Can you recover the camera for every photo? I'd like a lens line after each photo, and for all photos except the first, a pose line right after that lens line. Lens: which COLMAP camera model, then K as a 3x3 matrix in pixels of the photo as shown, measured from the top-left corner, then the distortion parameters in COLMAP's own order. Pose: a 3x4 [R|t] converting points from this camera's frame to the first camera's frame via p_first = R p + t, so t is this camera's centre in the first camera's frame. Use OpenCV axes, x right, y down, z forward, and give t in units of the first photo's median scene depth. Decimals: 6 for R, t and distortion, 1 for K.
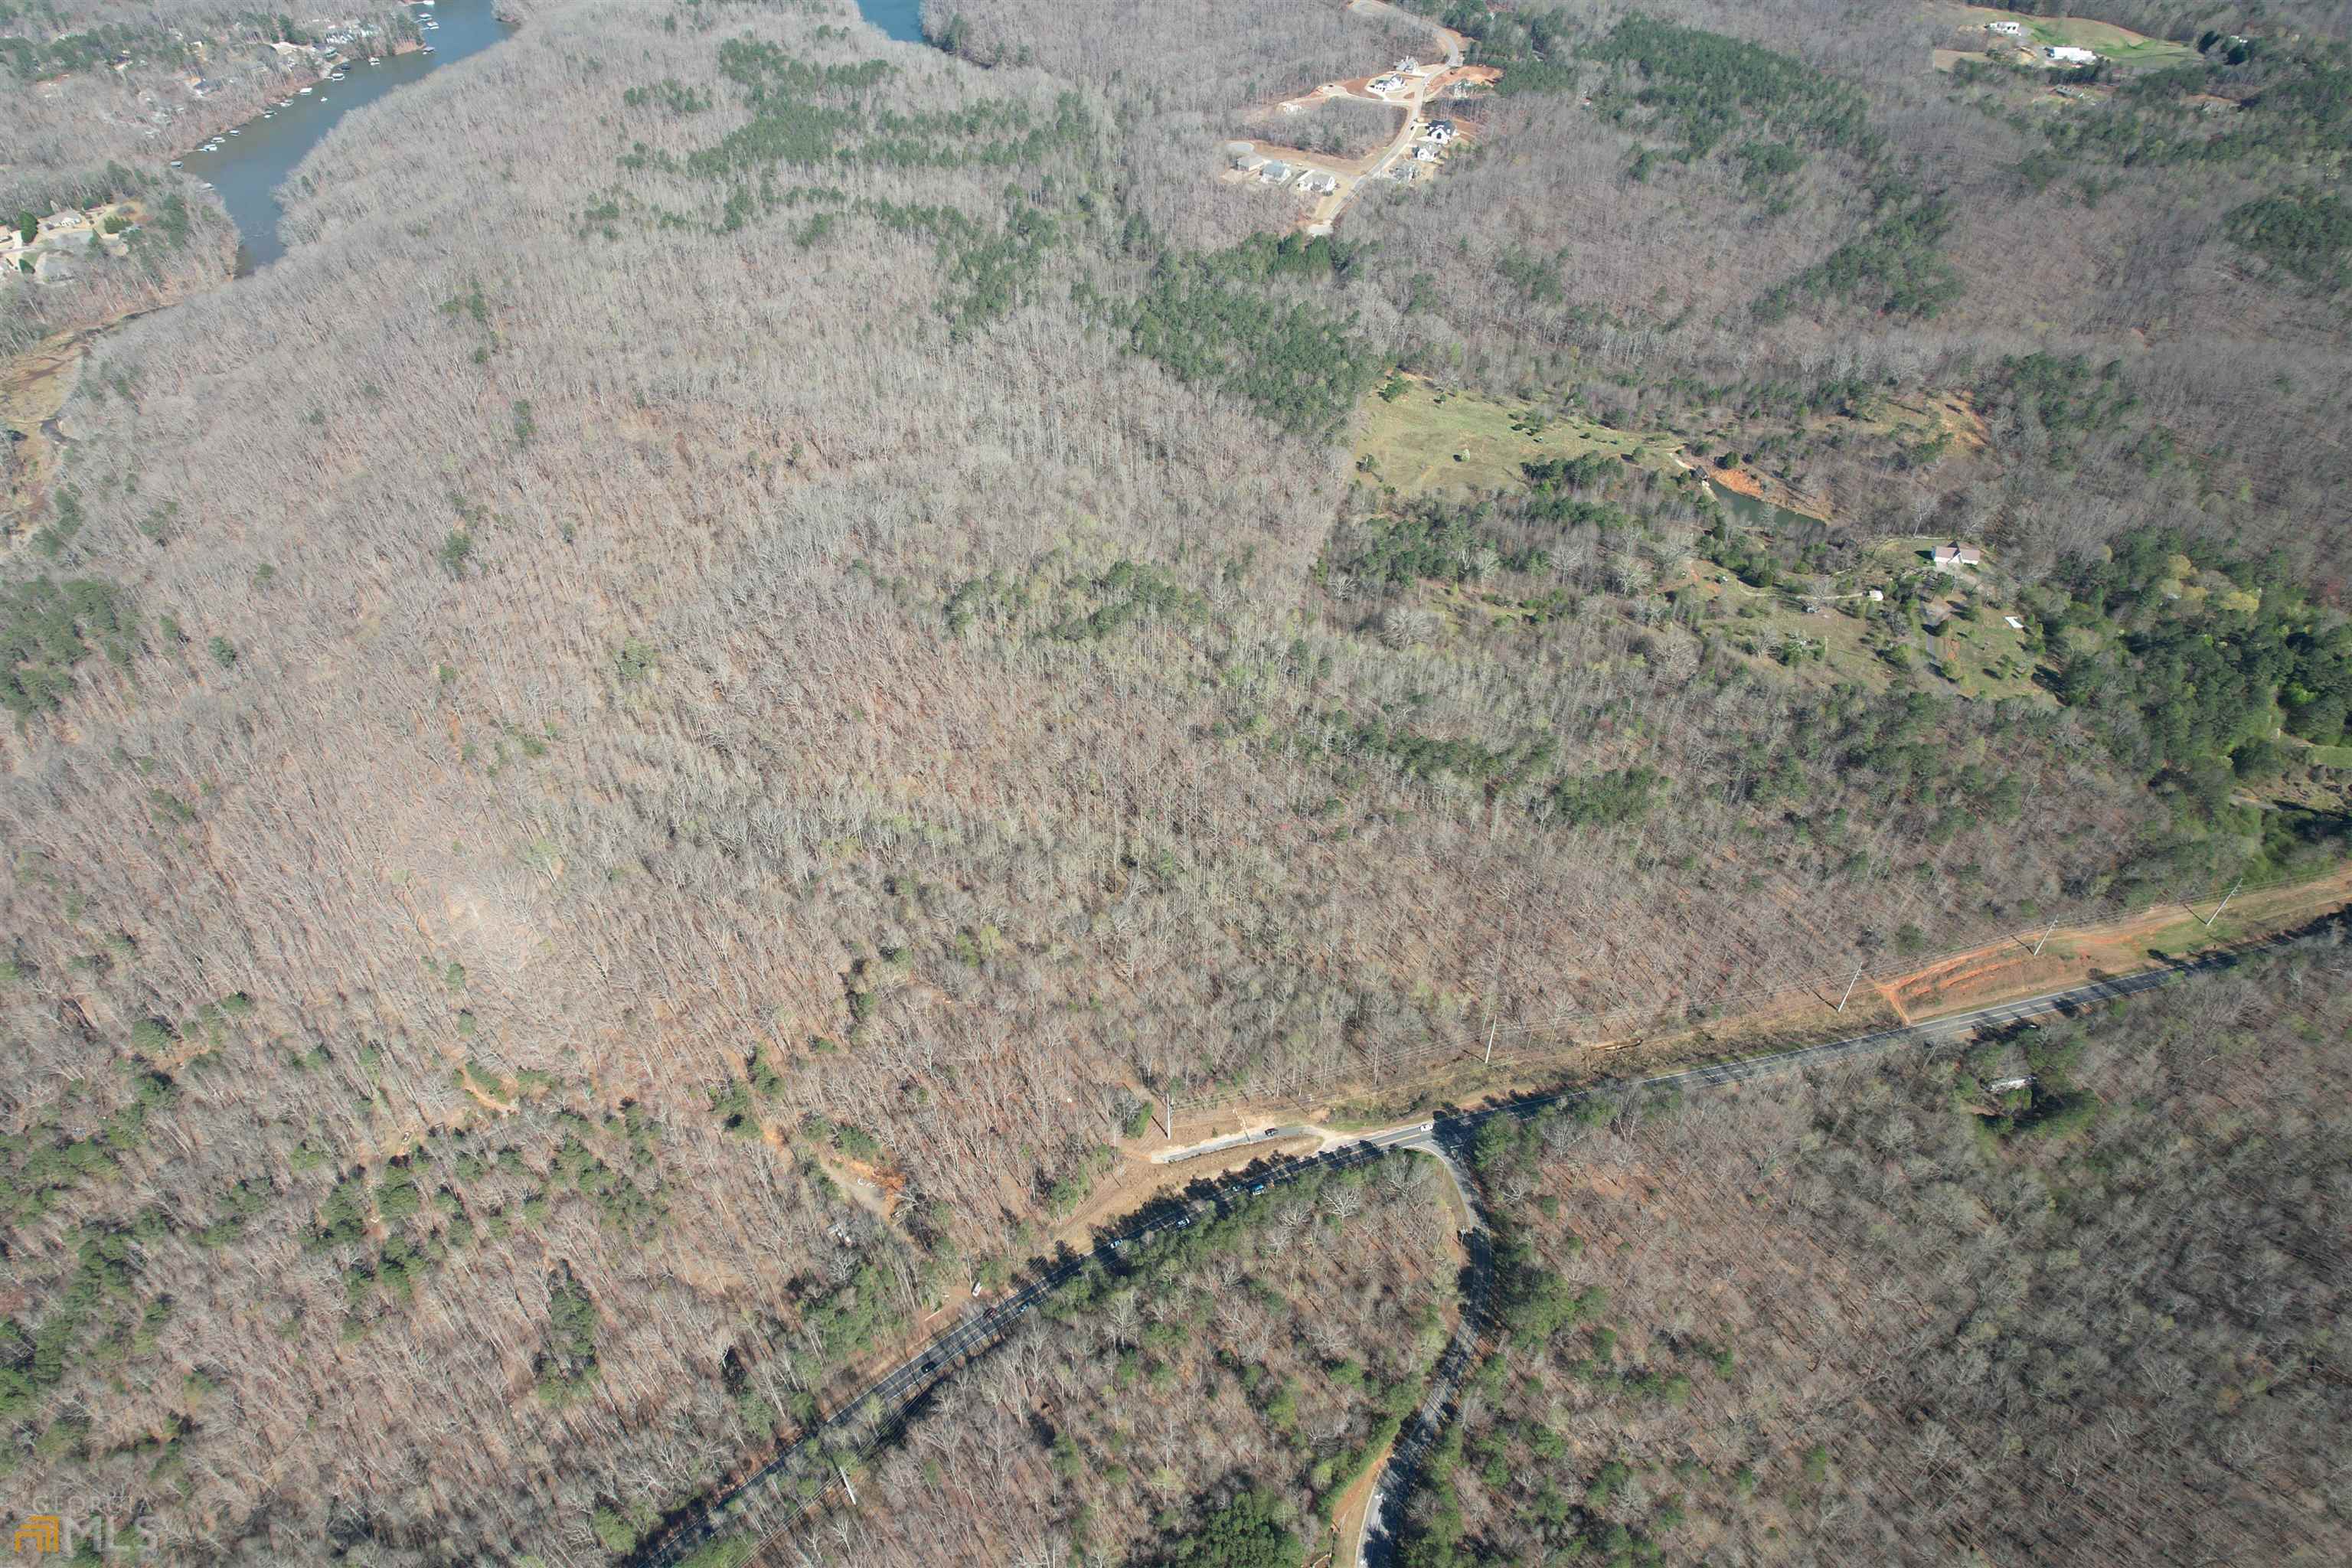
lens RADIAL K [[1497.4, 0, 1177.3], [0, 1497.4, 739.9], [0, 0, 1]] dist [-0.066999, 0.056229]
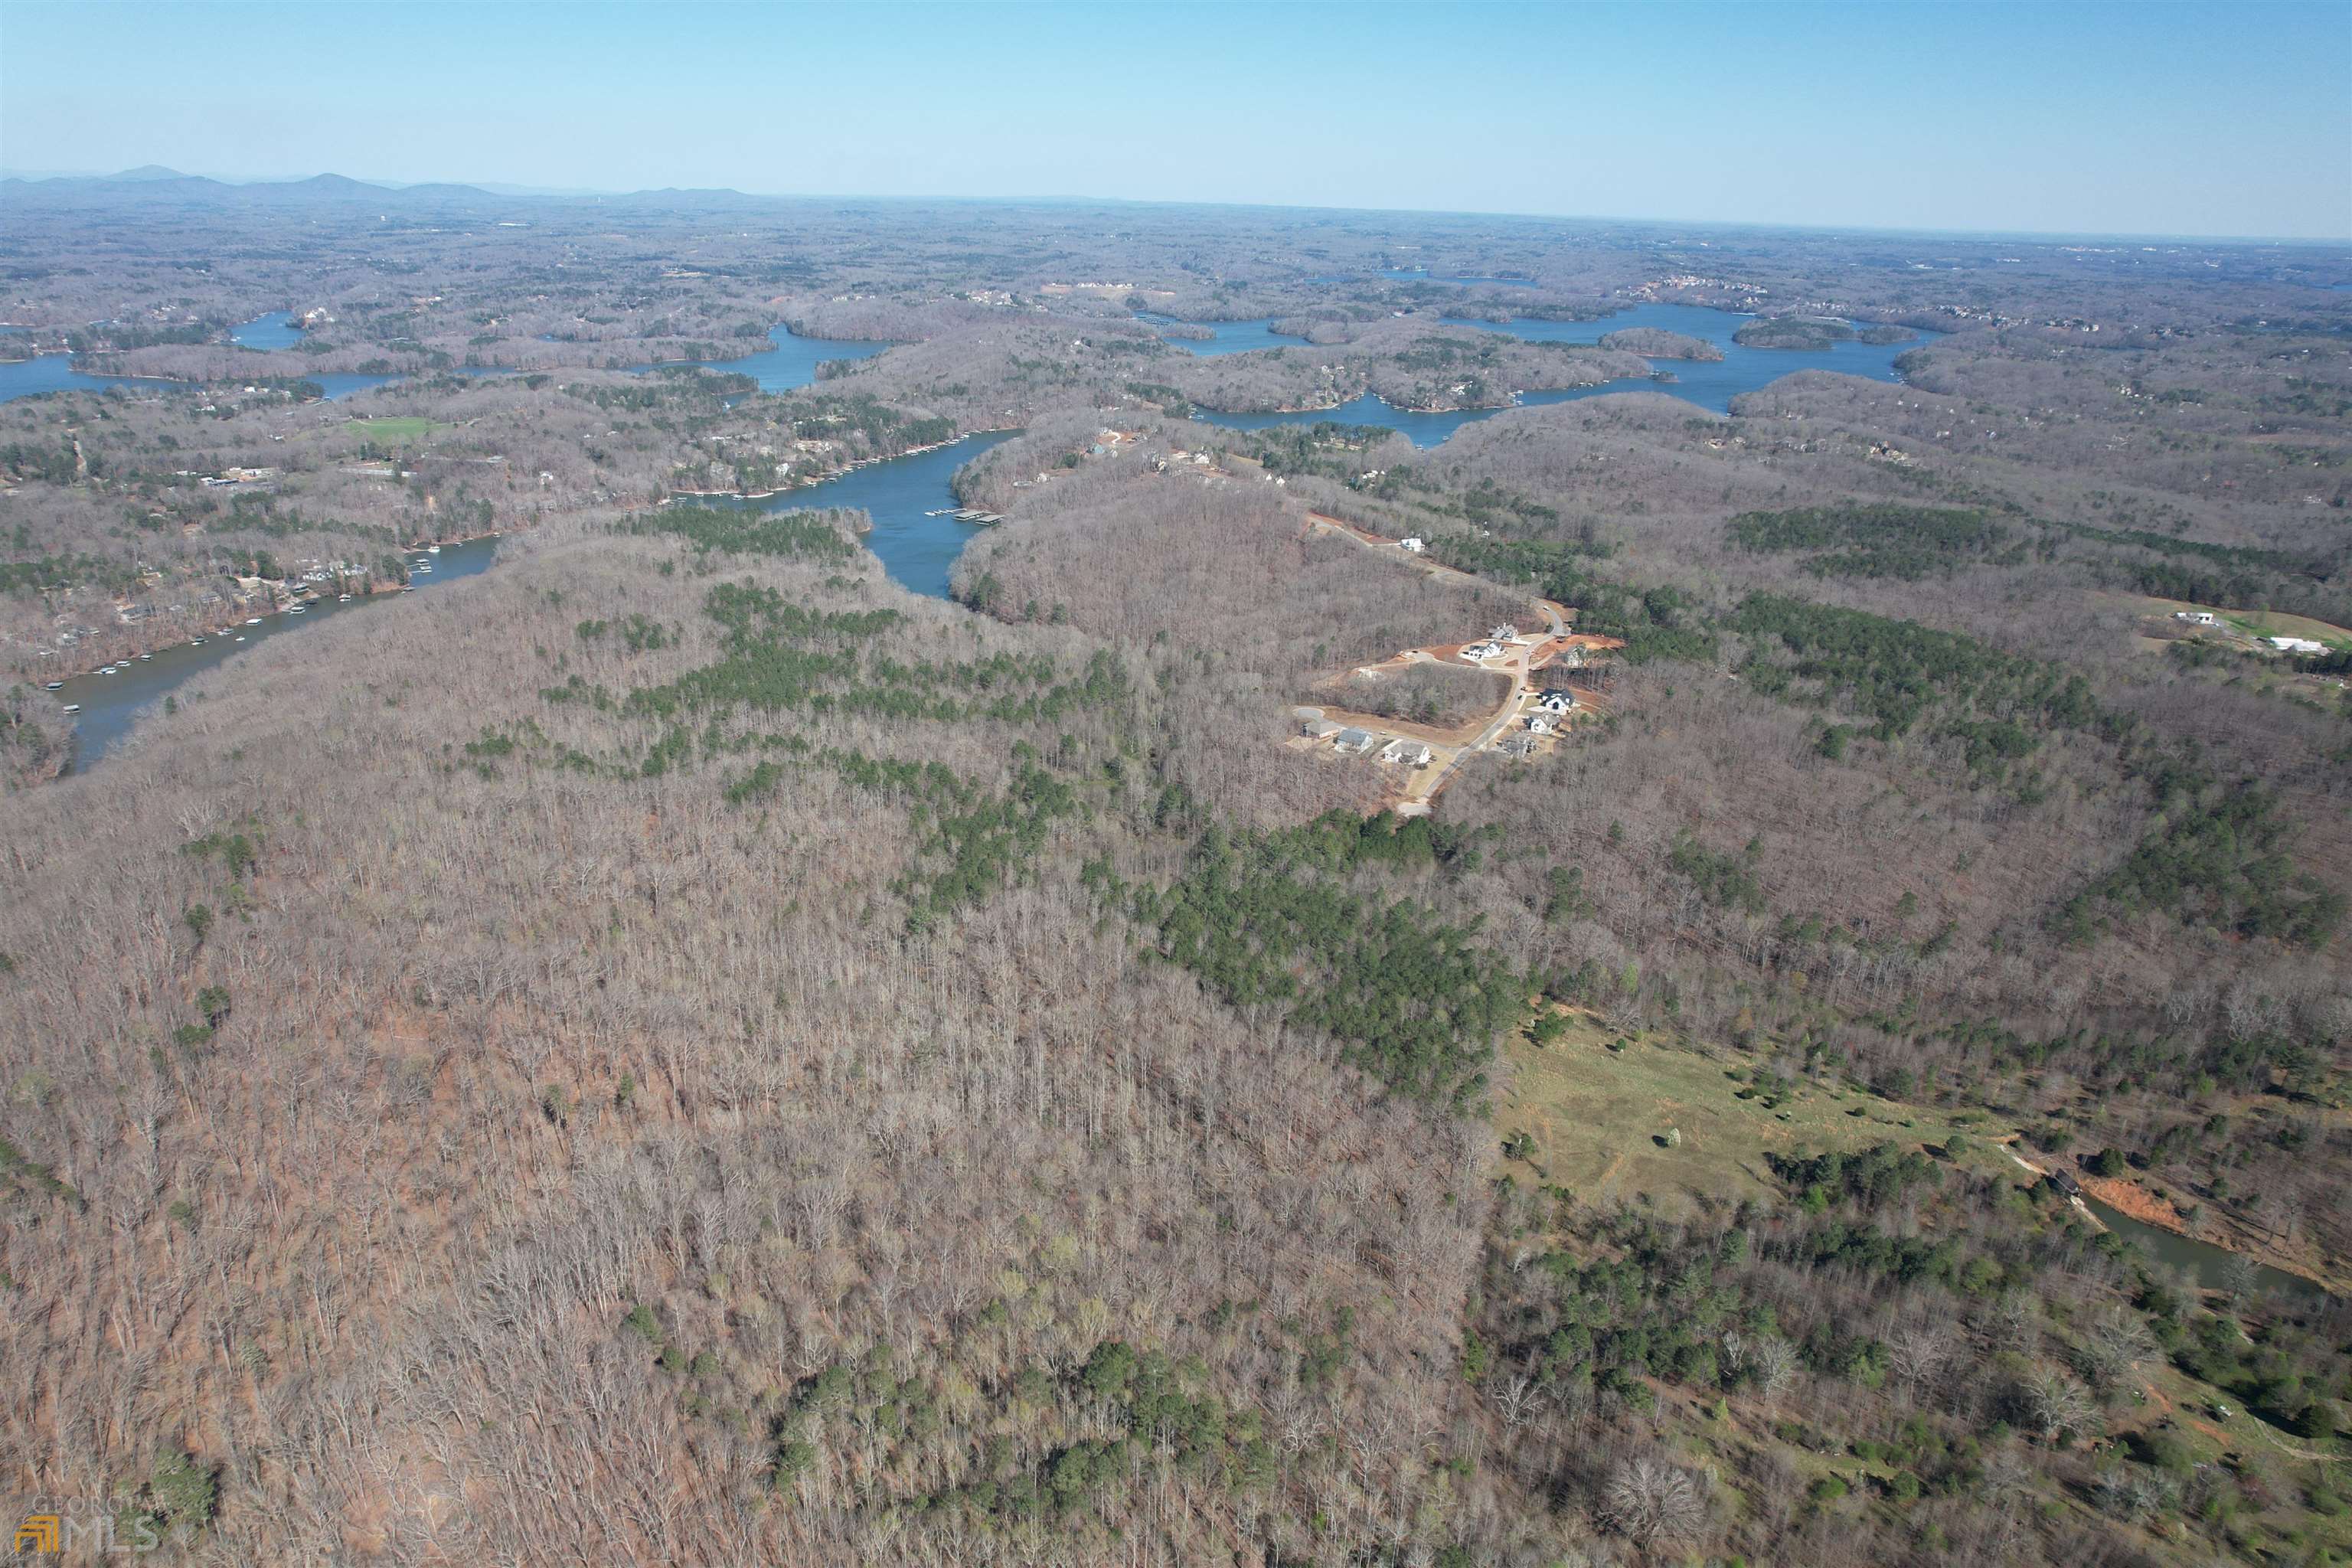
lens RADIAL K [[1497.4, 0, 1177.3], [0, 1497.4, 739.9], [0, 0, 1]] dist [-0.066999, 0.056229]
pose [[0.998854, 0.036092, -0.031442, -0.003229], [-0.045408, 0.922268, -0.383875, -0.077846], [0.015143, 0.384863, 0.922850, 0.284842]]
